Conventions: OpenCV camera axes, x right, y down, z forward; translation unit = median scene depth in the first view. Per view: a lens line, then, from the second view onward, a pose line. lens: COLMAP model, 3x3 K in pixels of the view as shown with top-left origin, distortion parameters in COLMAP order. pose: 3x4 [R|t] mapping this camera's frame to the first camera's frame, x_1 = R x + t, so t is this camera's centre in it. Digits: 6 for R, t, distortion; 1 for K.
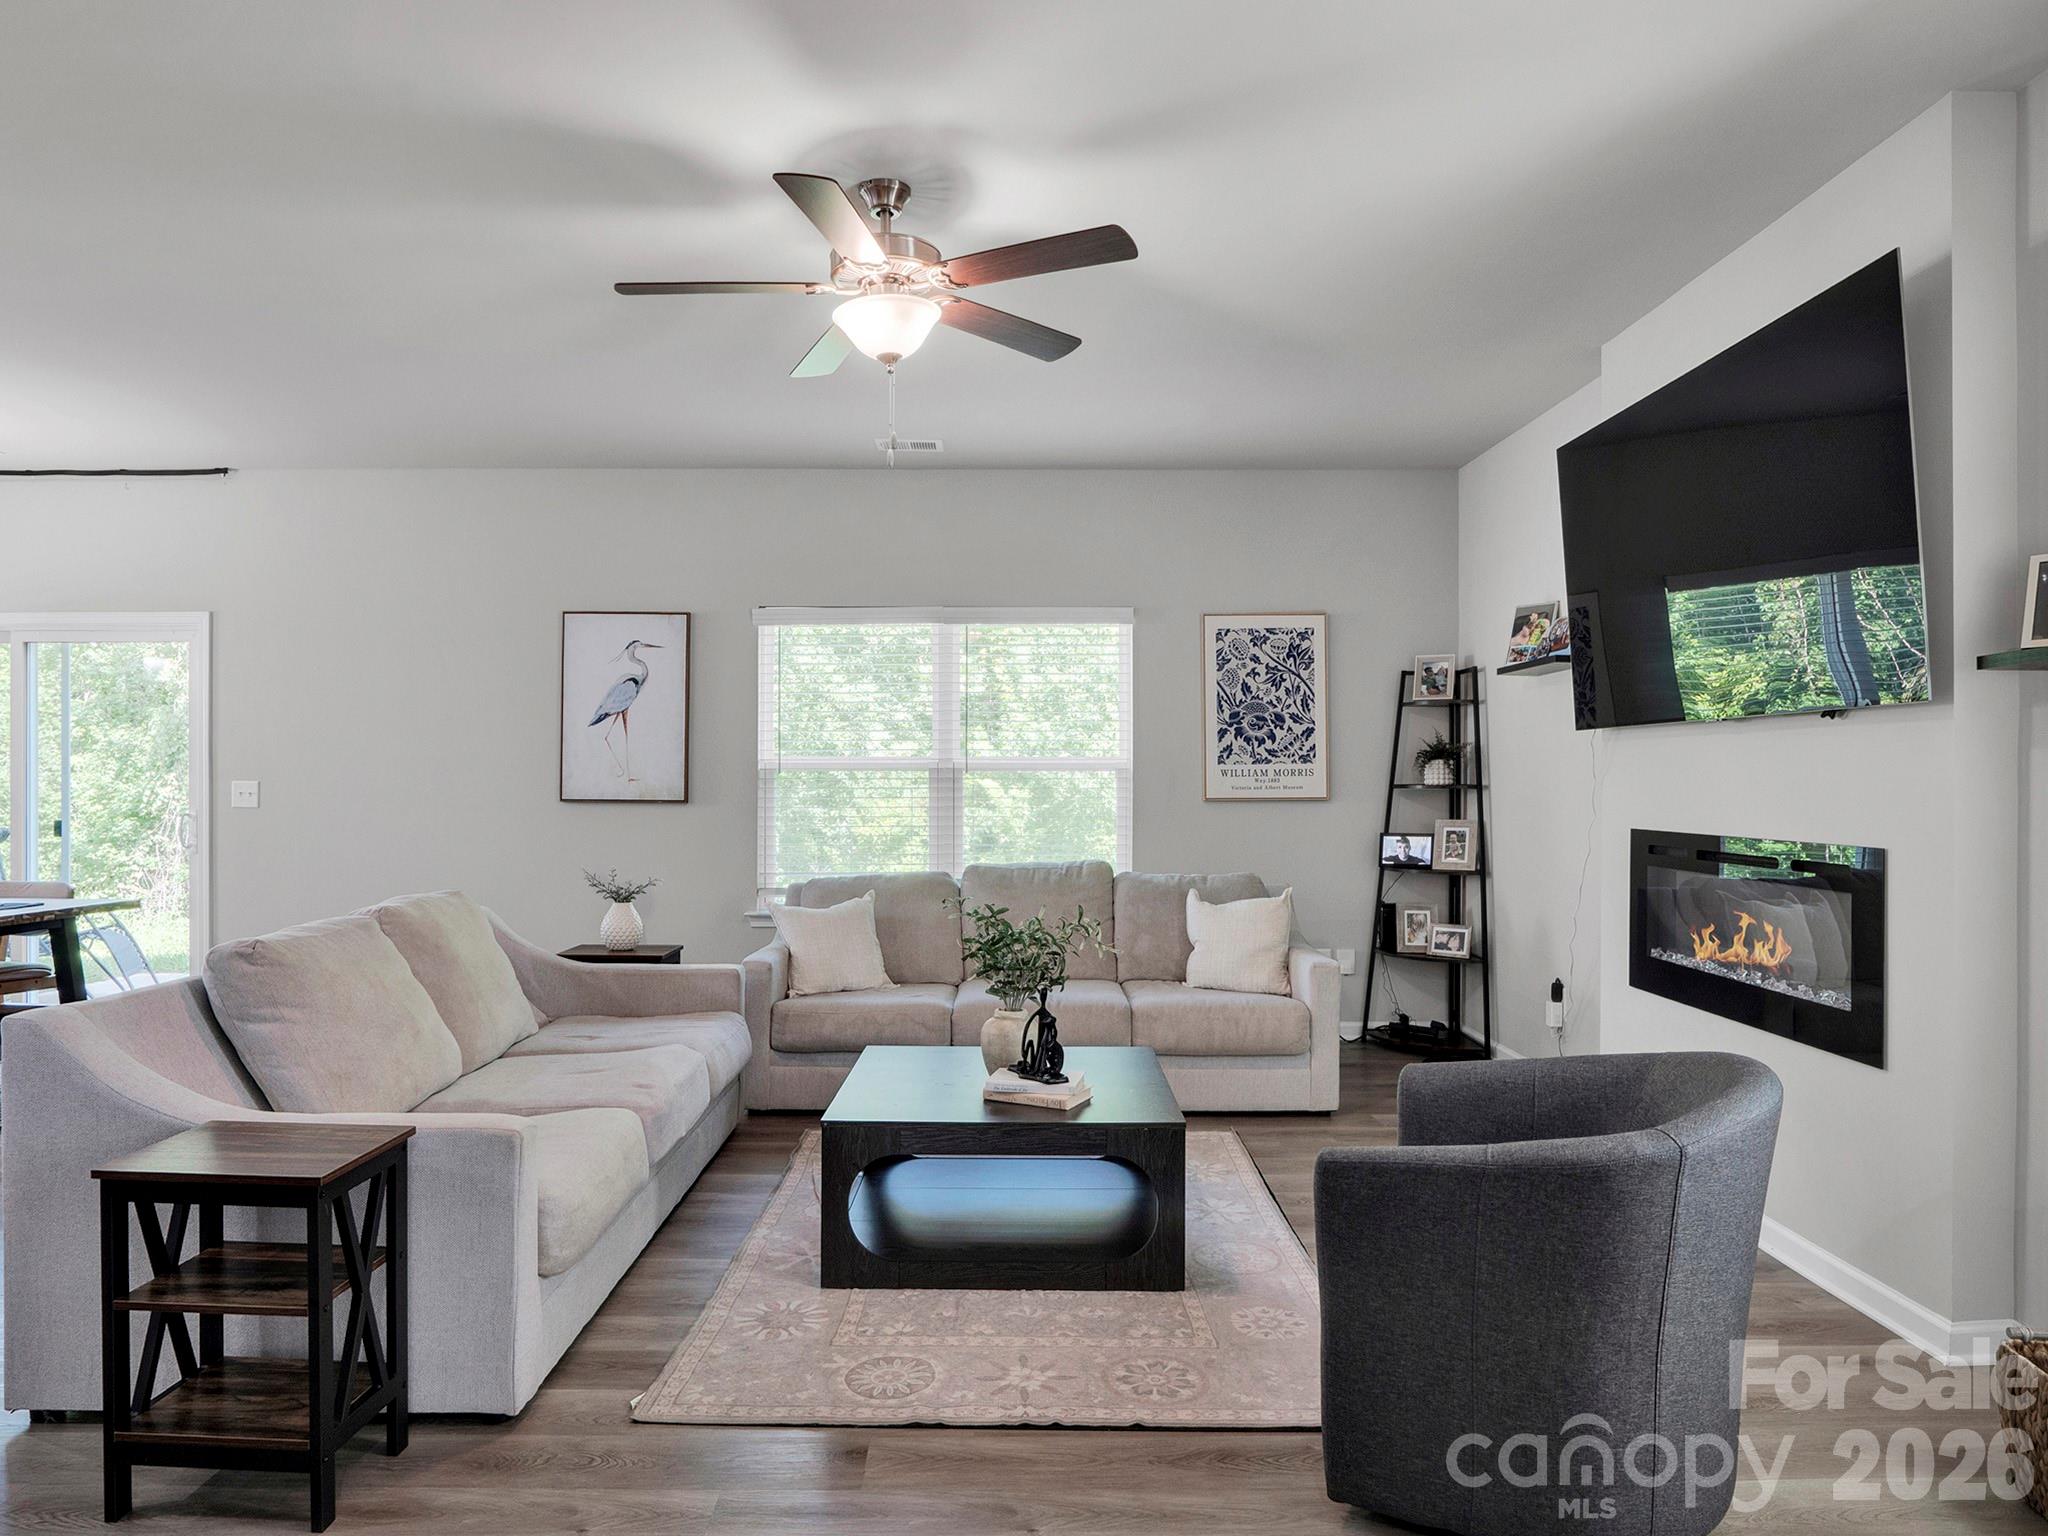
lens RADIAL K [[1308.0, 0, 1017.2], [0, 1308.0, 764.3], [0, 0, 1]] dist [-0.017564, 0.003073]
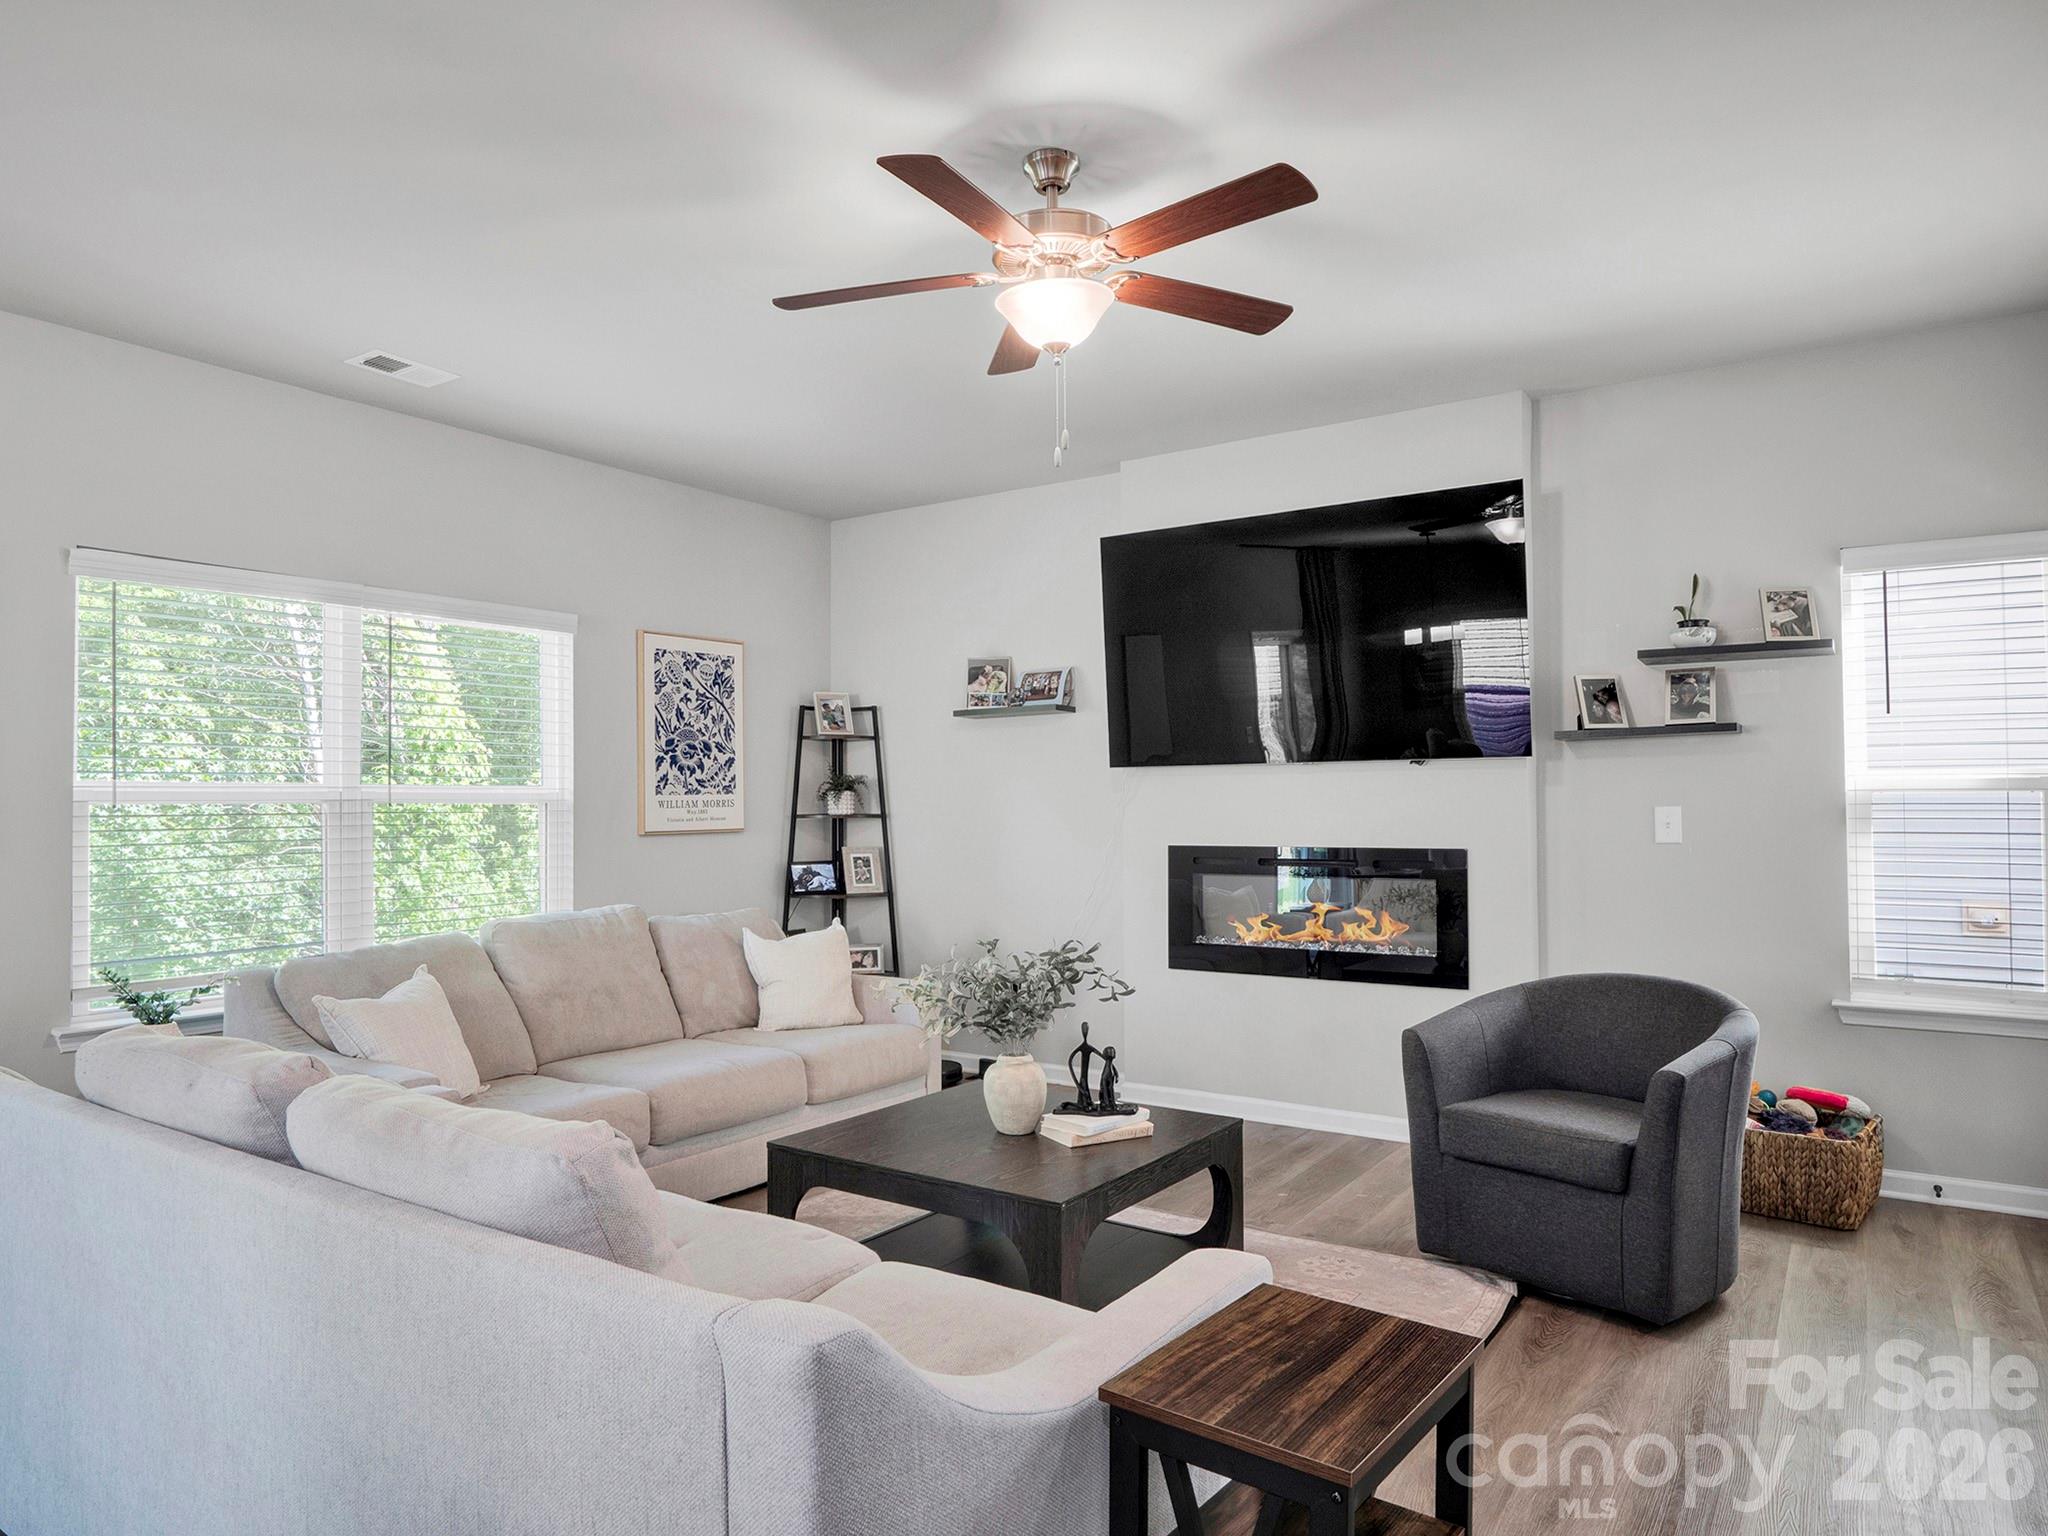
lens RADIAL K [[1290.4, 0, 1012.9], [0, 1290.4, 772.5], [0, 0, 1]] dist [-0.020966, 0.000976]
pose [[0.572169, 0.016191, 0.819976, -0.449274], [-0.001196, 0.999821, -0.018907, 0.001109], [-0.820135, 0.009837, 0.572086, 0.271901]]
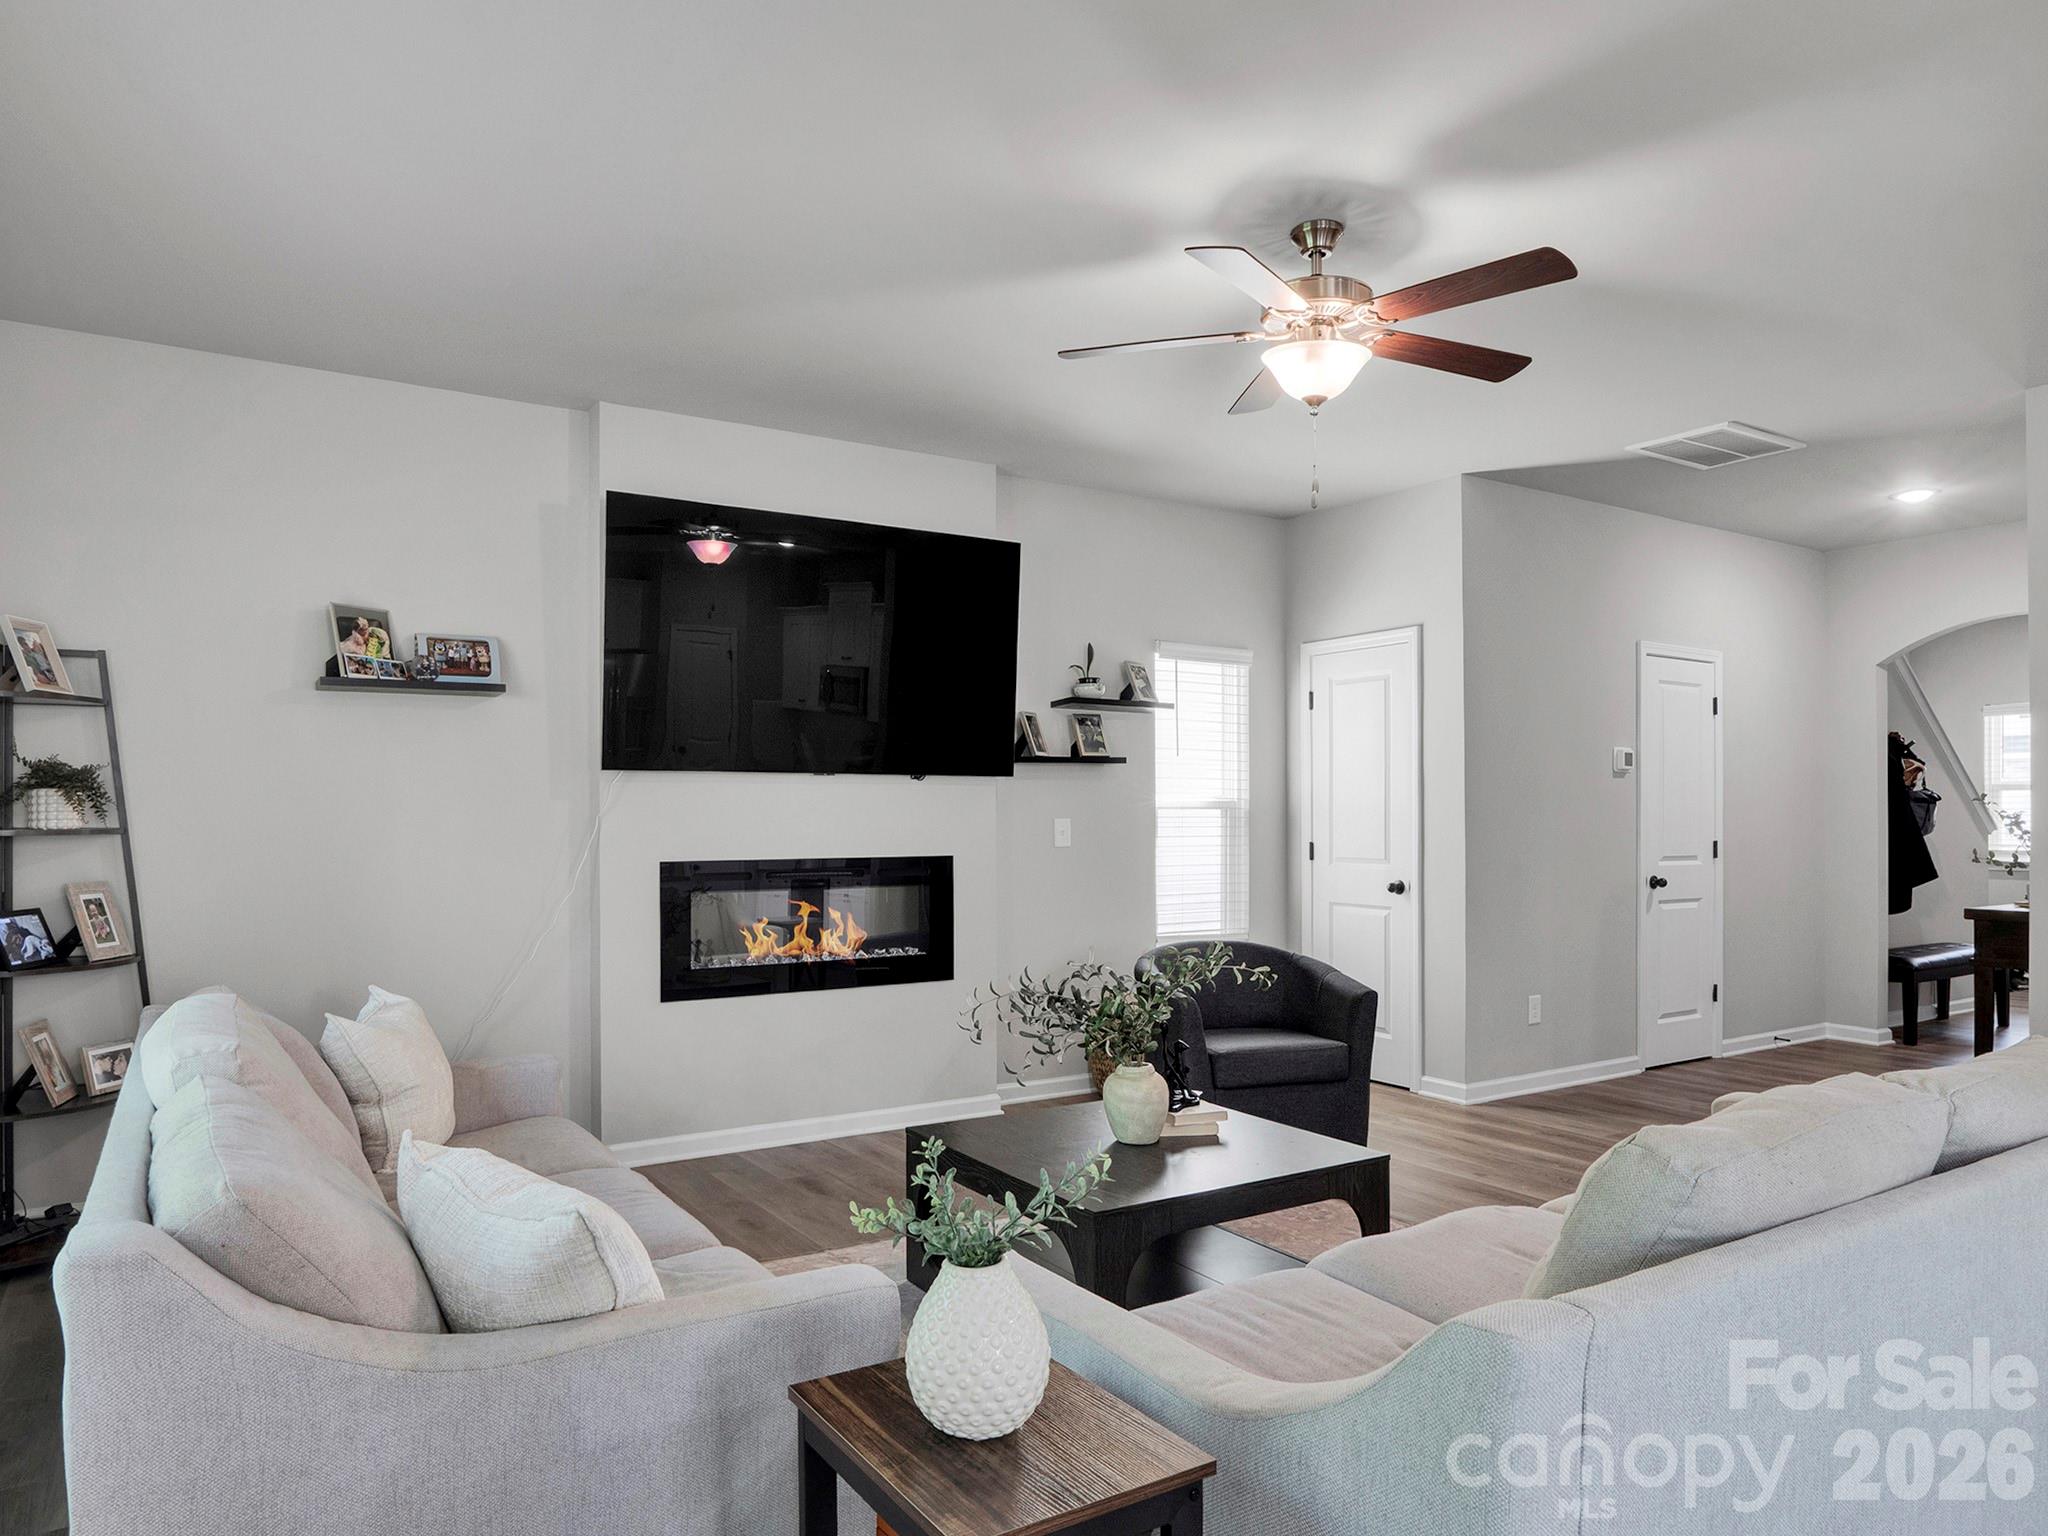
lens RADIAL K [[1286.6, 0, 1000.9], [0, 1286.6, 806.5], [0, 0, 1]] dist [-0.018842, 0.002794]
pose [[-0.515104, 0.001005, 0.857127, -0.425764], [-0.009967, 0.999925, -0.007162, 0.004583], [-0.857070, -0.012233, -0.515055, 0.898587]]
